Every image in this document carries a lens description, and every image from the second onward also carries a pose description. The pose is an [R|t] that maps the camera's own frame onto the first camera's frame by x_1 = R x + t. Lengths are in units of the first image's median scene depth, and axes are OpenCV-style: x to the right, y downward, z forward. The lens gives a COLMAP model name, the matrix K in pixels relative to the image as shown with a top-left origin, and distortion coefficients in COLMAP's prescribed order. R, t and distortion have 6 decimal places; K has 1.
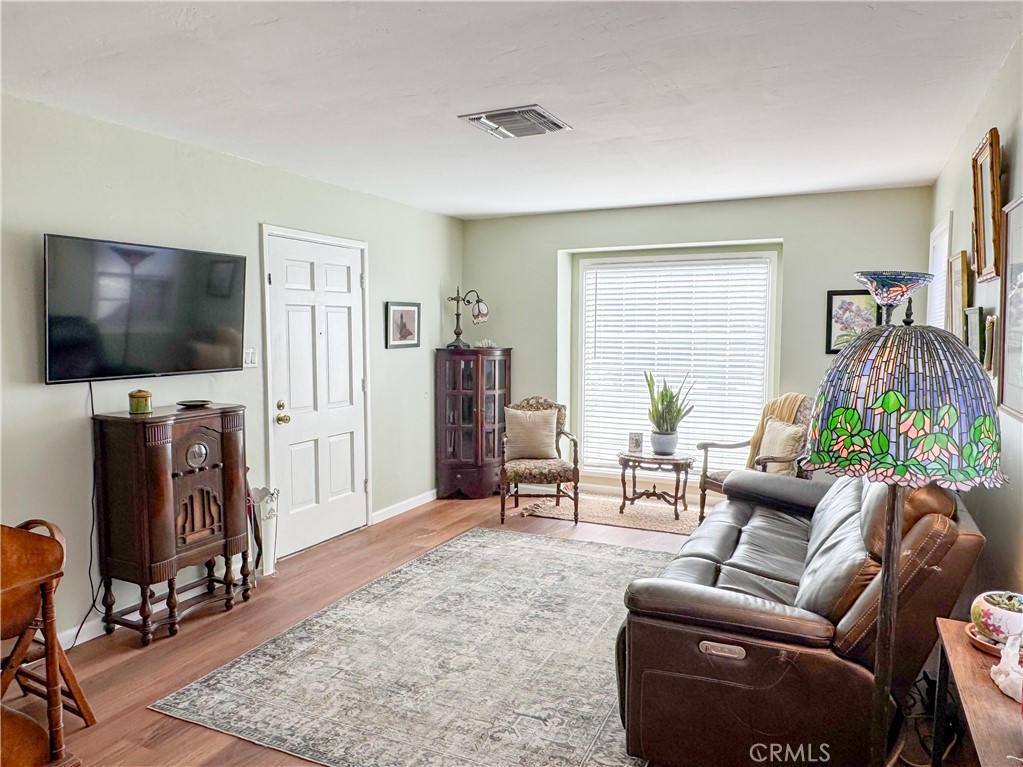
lens RADIAL K [[701.9, 0, 511.5], [0, 701.9, 383.5], [0, 0, 1]] dist [-0.005557, -0.001126]
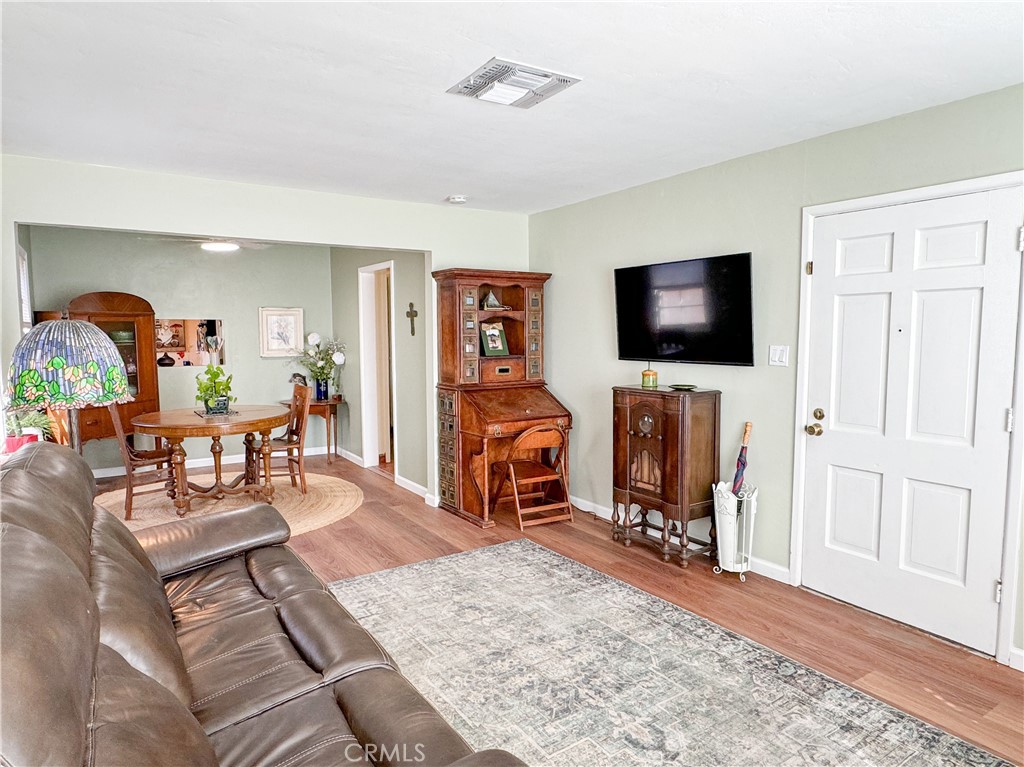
lens RADIAL K [[637.0, 0, 509.0], [0, 637.0, 382.2], [0, 0, 1]] dist [-0.000886, 0.003467]
pose [[-0.515013, 0.069298, -0.854377, 0.676420], [-0.066449, 0.990500, 0.120393, -0.097147], [0.854603, 0.118776, -0.505516, 1.369472]]
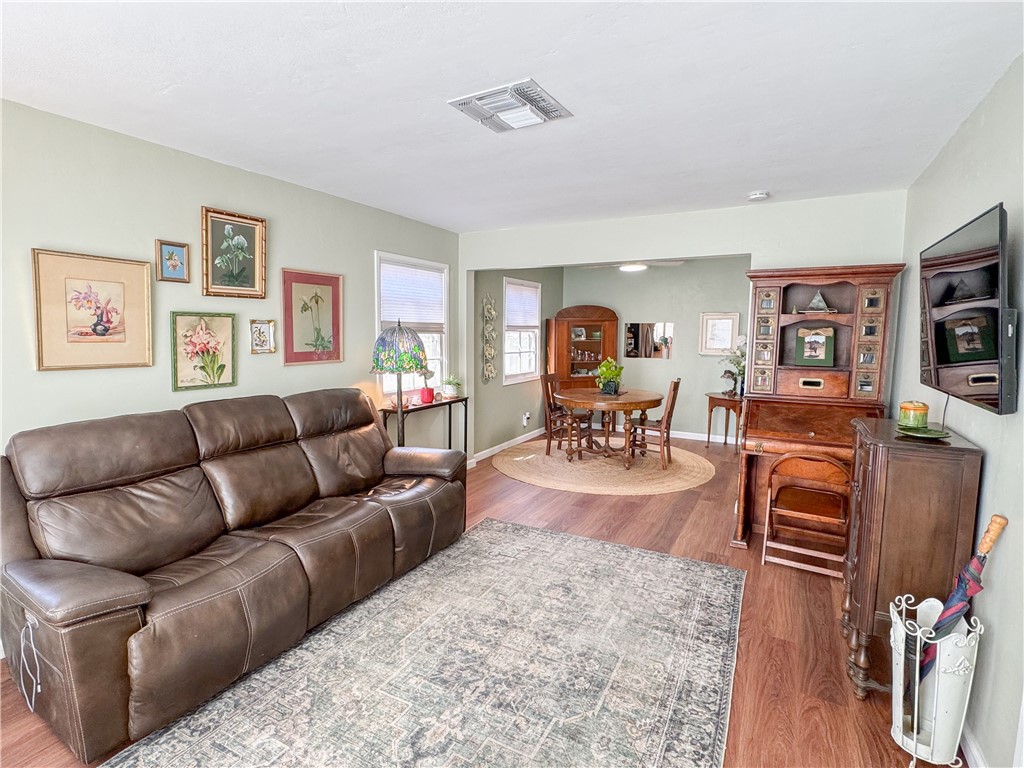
lens RADIAL K [[518.0, 0, 511.6], [0, 518.0, 381.4], [0, 0, 1]] dist [0.000997, 0.000496]
pose [[-0.998456, -0.016763, 0.052967, -0.033758], [-0.006792, 0.983072, 0.183095, -0.135159], [-0.055139, 0.182452, -0.981667, 1.658473]]
